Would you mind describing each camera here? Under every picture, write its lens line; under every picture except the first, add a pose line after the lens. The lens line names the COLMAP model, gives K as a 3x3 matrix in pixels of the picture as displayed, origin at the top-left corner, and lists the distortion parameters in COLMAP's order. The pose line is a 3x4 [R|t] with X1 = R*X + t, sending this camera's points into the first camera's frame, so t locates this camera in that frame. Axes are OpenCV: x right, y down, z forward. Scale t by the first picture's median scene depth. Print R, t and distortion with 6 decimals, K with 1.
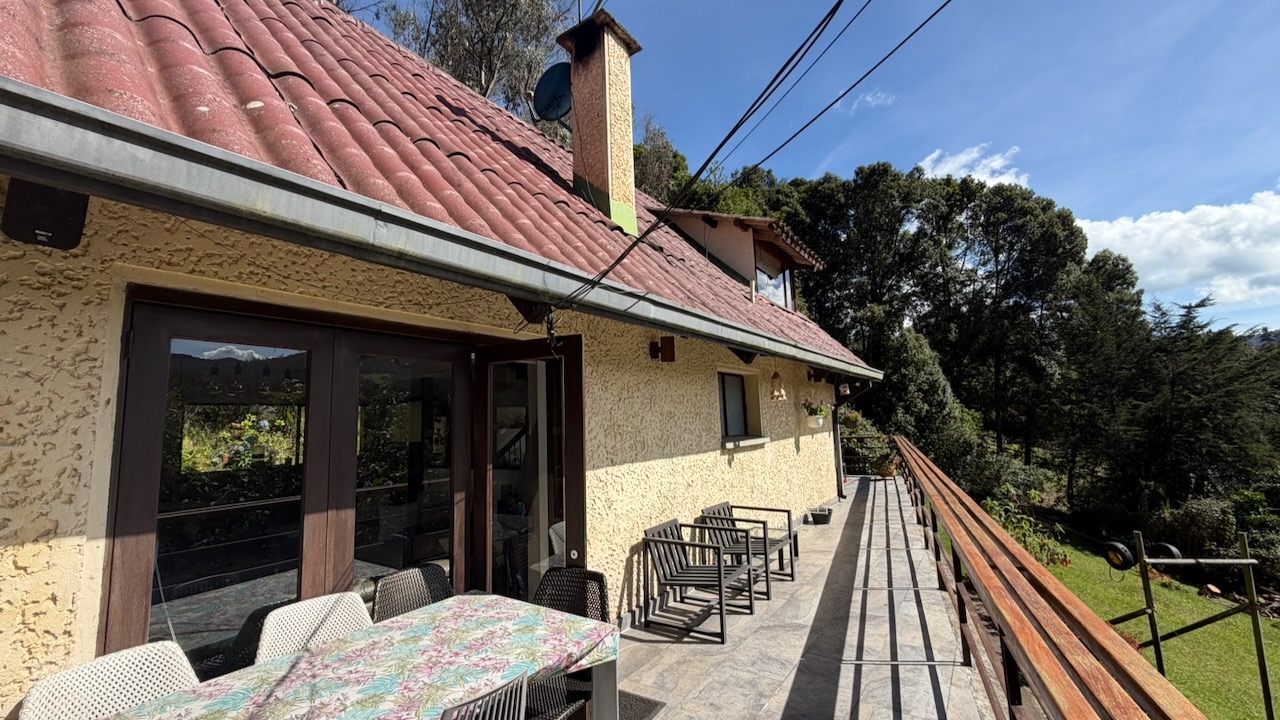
lens RADIAL K [[513.7, 0, 632.4], [0, 513.7, 352.0], [0, 0, 1]] dist [-0.001908, 0.000349]
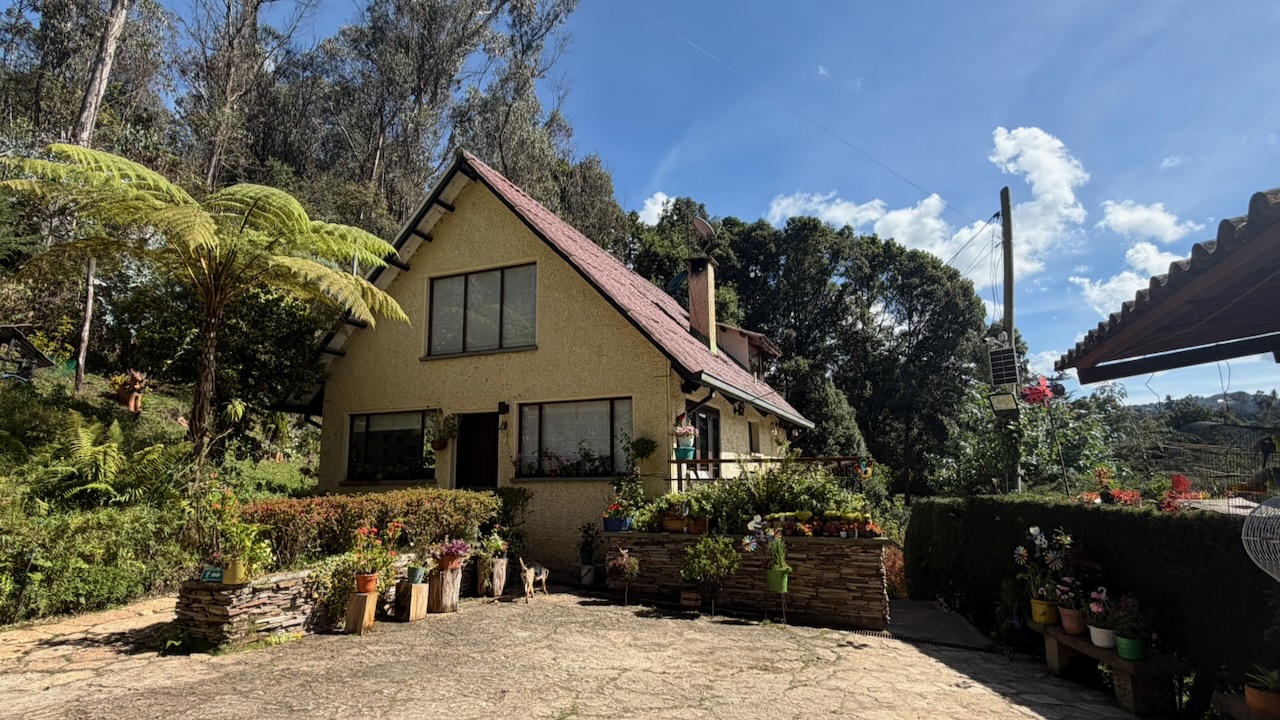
lens RADIAL K [[659.2, 0, 644.1], [0, 659.2, 364.8], [0, 0, 1]] dist [0.005743, 0.000054]
pose [[0.974470, 0.059407, 0.216515, -0.099096], [-0.051146, 0.997741, -0.043563, -0.005556], [-0.218613, 0.031377, 0.975307, -0.182709]]
